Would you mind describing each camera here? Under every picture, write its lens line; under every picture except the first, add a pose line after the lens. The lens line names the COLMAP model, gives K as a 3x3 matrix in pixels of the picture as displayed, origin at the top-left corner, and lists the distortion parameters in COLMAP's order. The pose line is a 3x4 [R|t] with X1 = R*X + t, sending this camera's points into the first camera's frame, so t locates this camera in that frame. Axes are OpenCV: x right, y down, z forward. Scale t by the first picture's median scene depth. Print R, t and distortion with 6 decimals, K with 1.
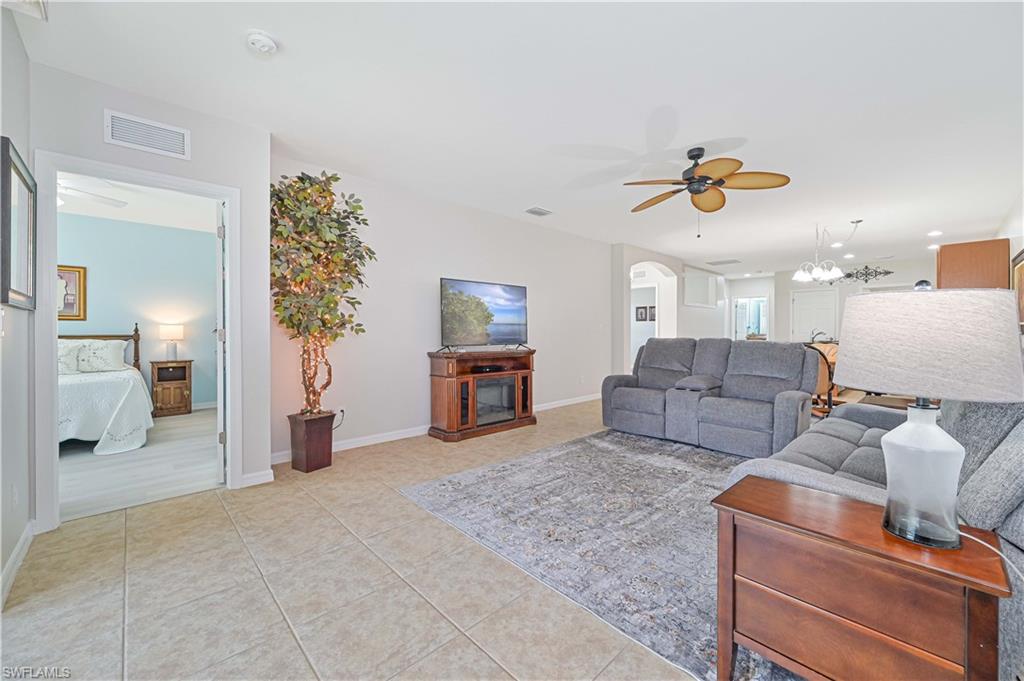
lens RADIAL K [[409.3, 0, 516.6], [0, 409.3, 333.4], [0, 0, 1]] dist [-0.000283, 0.000984]
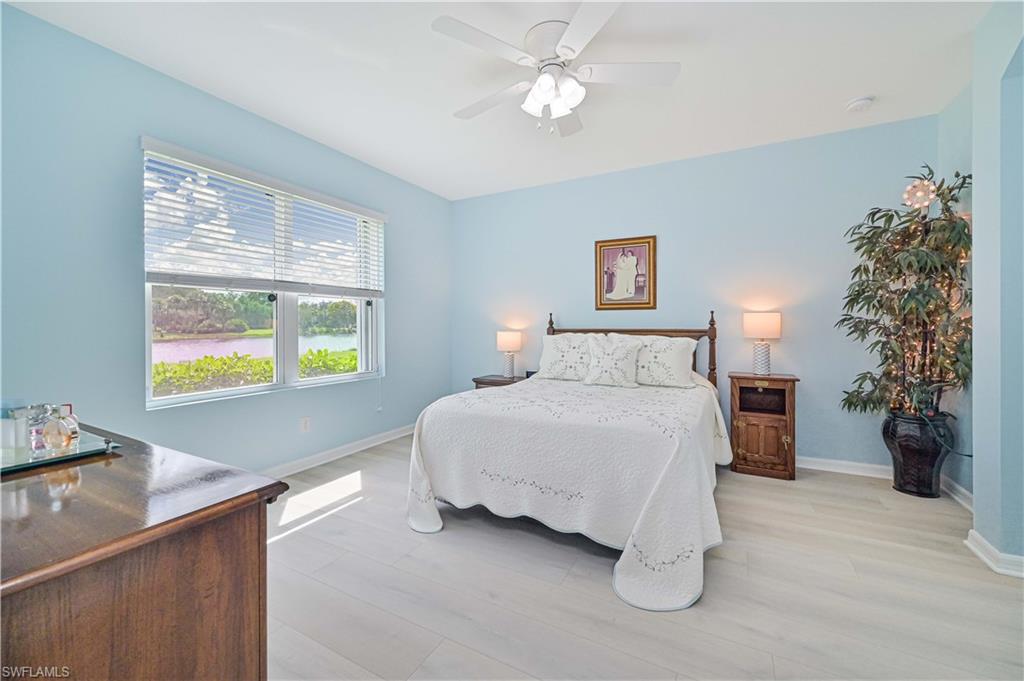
lens RADIAL K [[409.3, 0, 507.6], [0, 409.3, 322.9], [0, 0, 1]] dist [-0.000283, 0.000984]
pose [[0.304091, -0.001744, -0.952642, -0.425802], [-0.004374, 0.999985, -0.003227, -0.003410], [0.952633, 0.005148, 0.304078, 0.511958]]
